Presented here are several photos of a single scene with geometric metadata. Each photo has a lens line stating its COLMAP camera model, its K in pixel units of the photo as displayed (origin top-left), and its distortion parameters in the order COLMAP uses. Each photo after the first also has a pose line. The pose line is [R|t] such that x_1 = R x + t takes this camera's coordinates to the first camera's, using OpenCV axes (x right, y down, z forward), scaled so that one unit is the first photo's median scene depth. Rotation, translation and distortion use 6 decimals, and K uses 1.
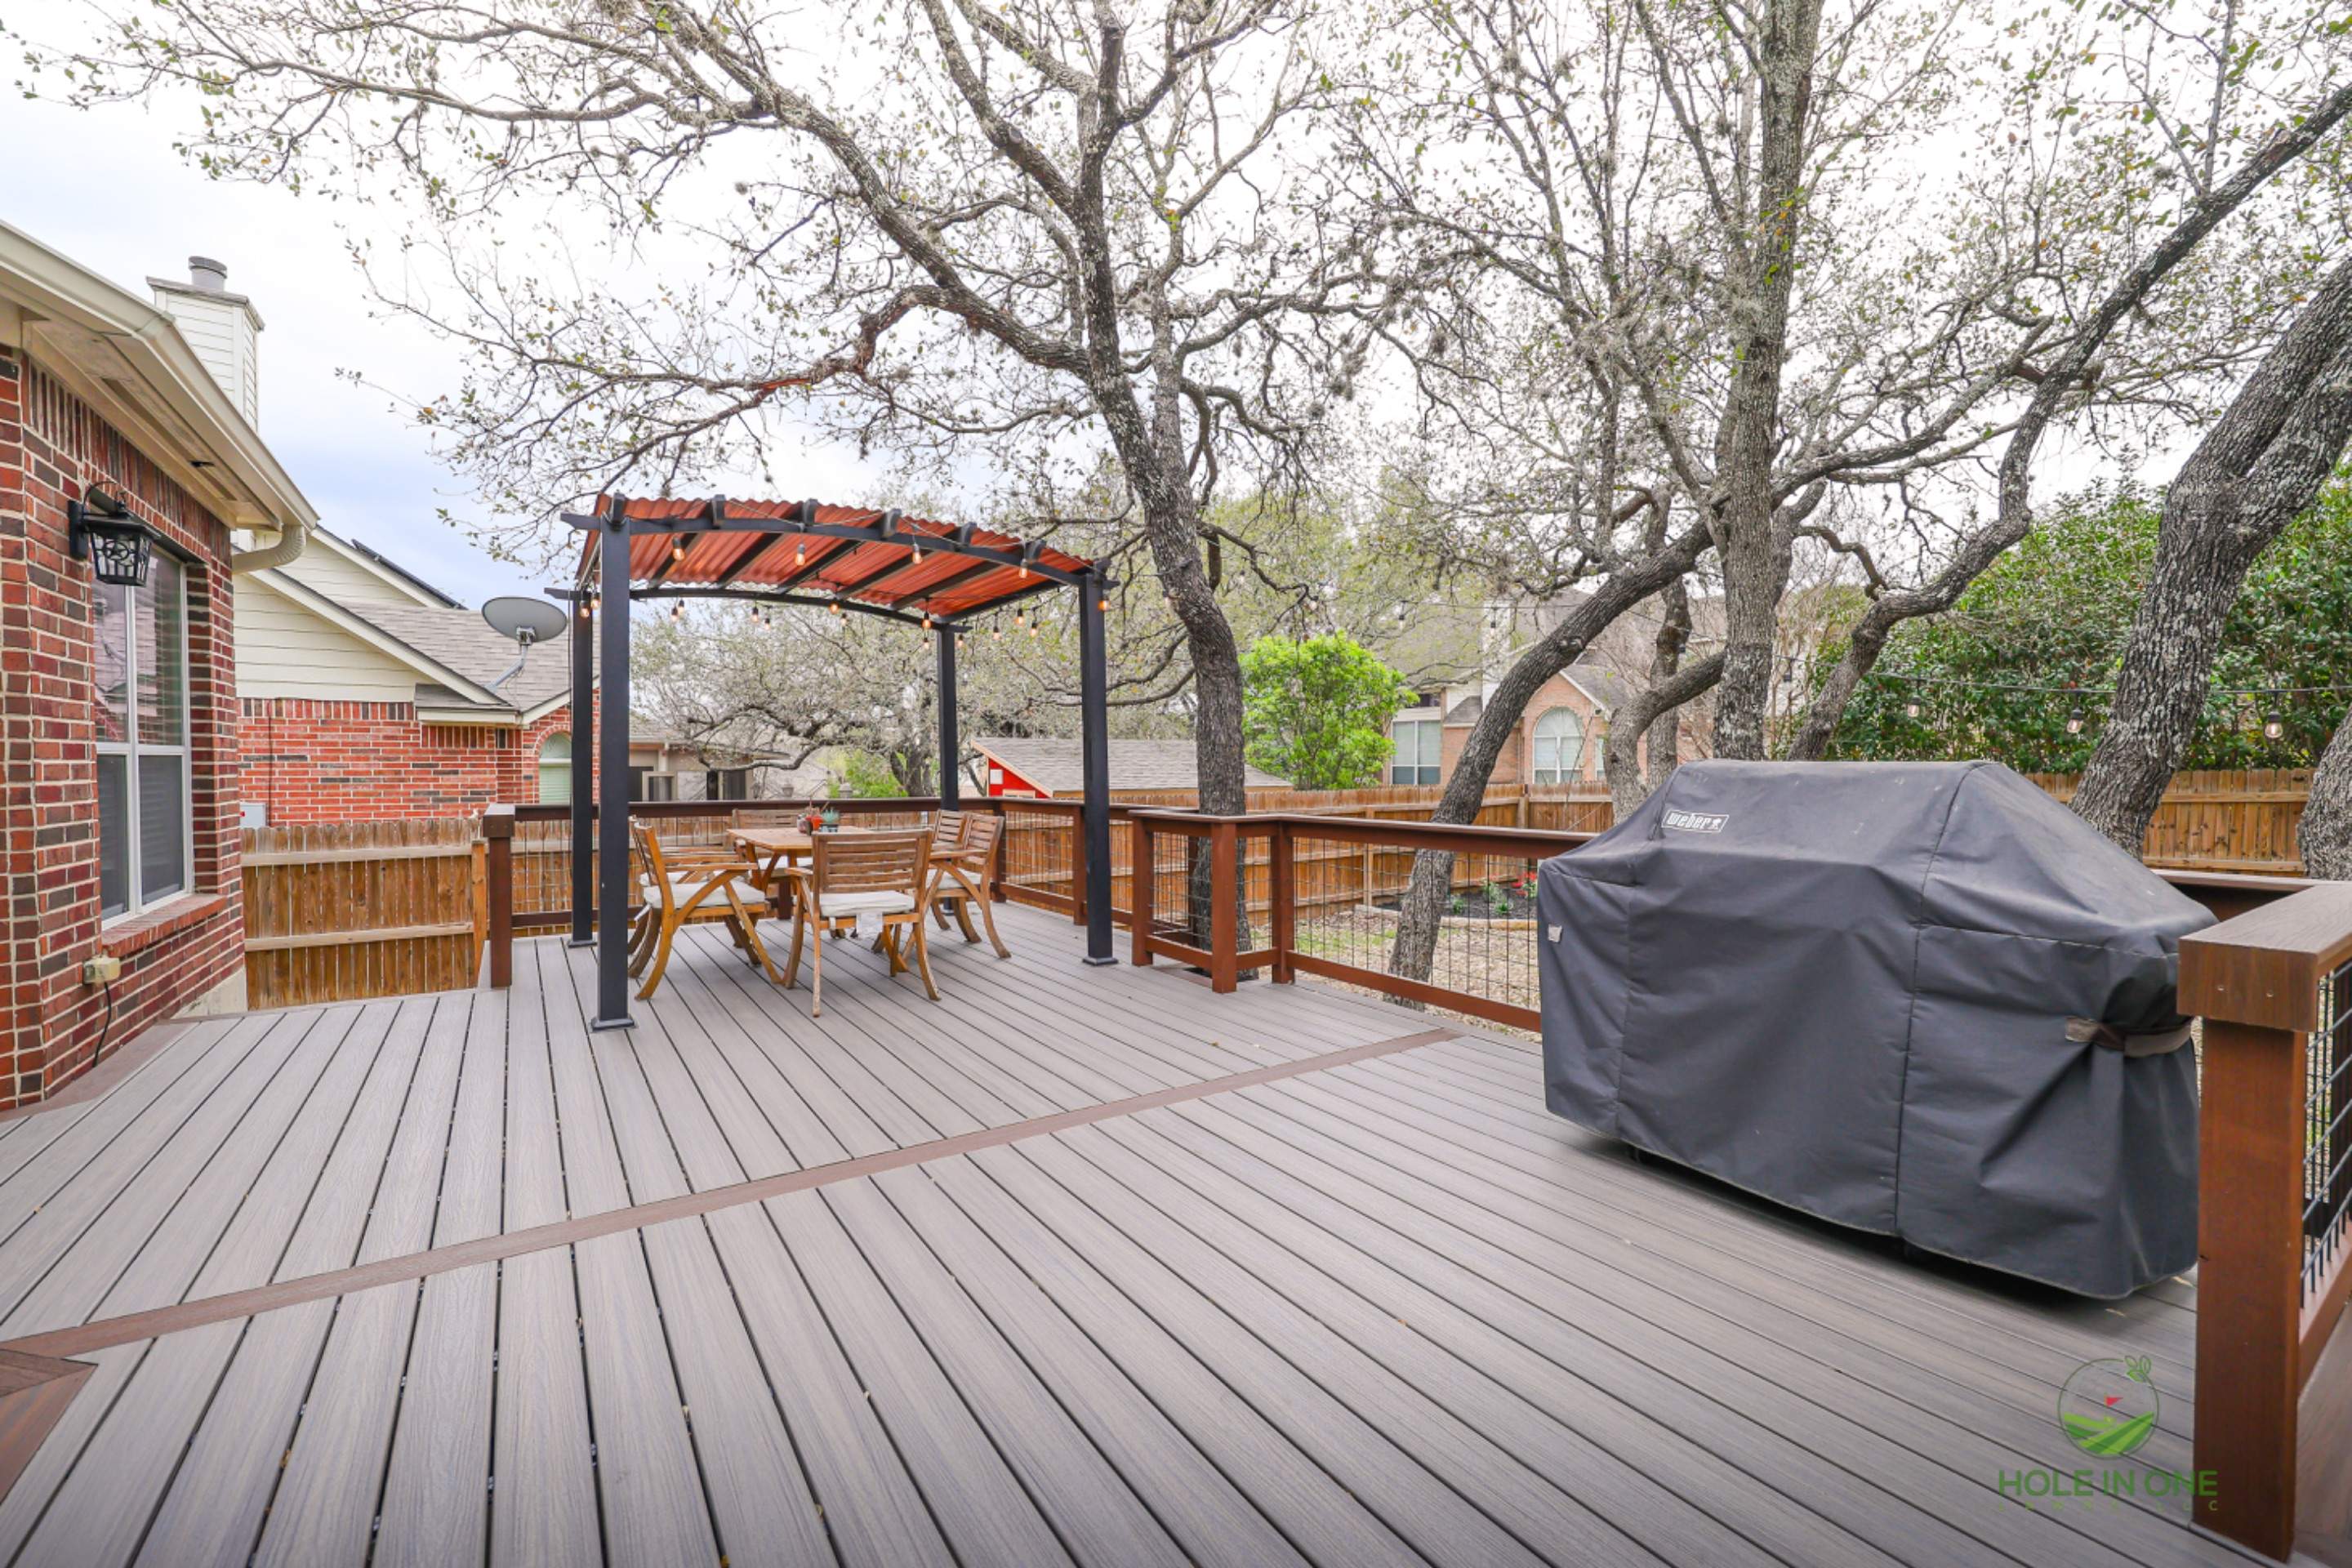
lens RADIAL K [[964.2, 0, 1164.7], [0, 964.2, 790.2], [0, 0, 1]] dist [0.003105, 0.000465]
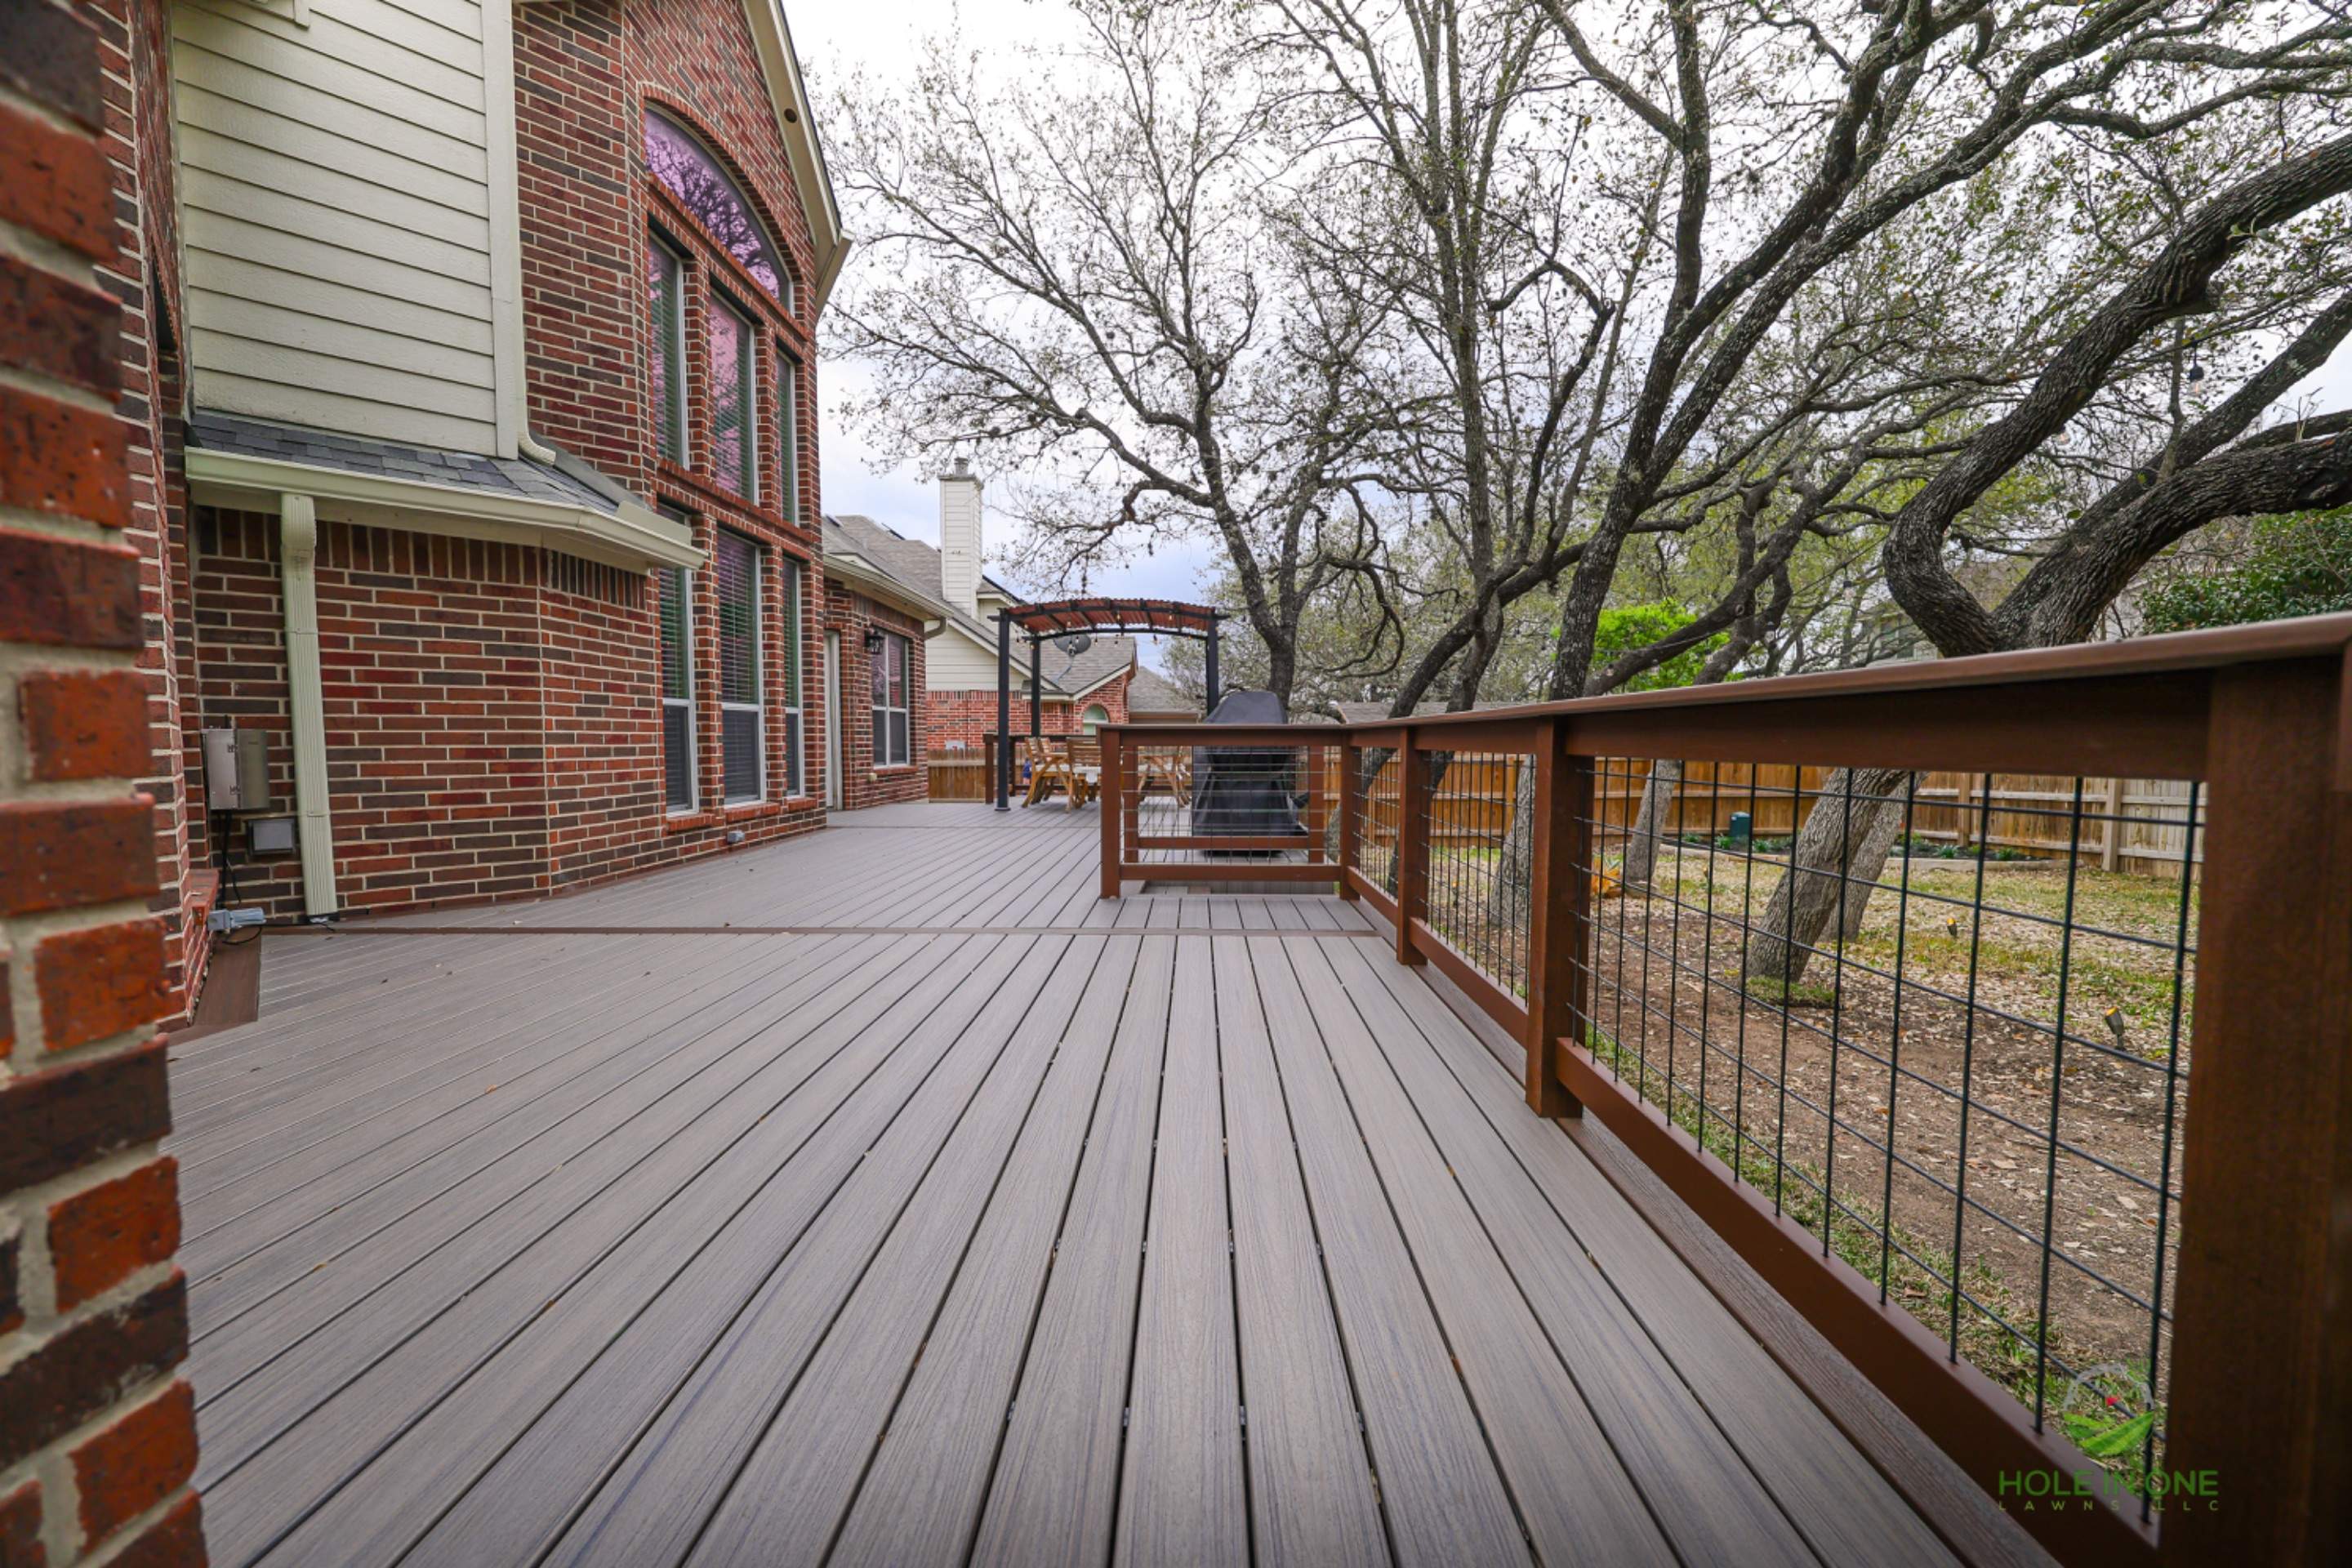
lens RADIAL K [[964.2, 0, 1159.5], [0, 964.2, 787.7], [0, 0, 1]] dist [0.003105, 0.000465]
pose [[0.806023, 0.028505, -0.591198, 0.971216], [-0.014949, 0.999501, 0.027811, 0.075401], [0.591696, -0.013578, 0.806047, -0.628616]]
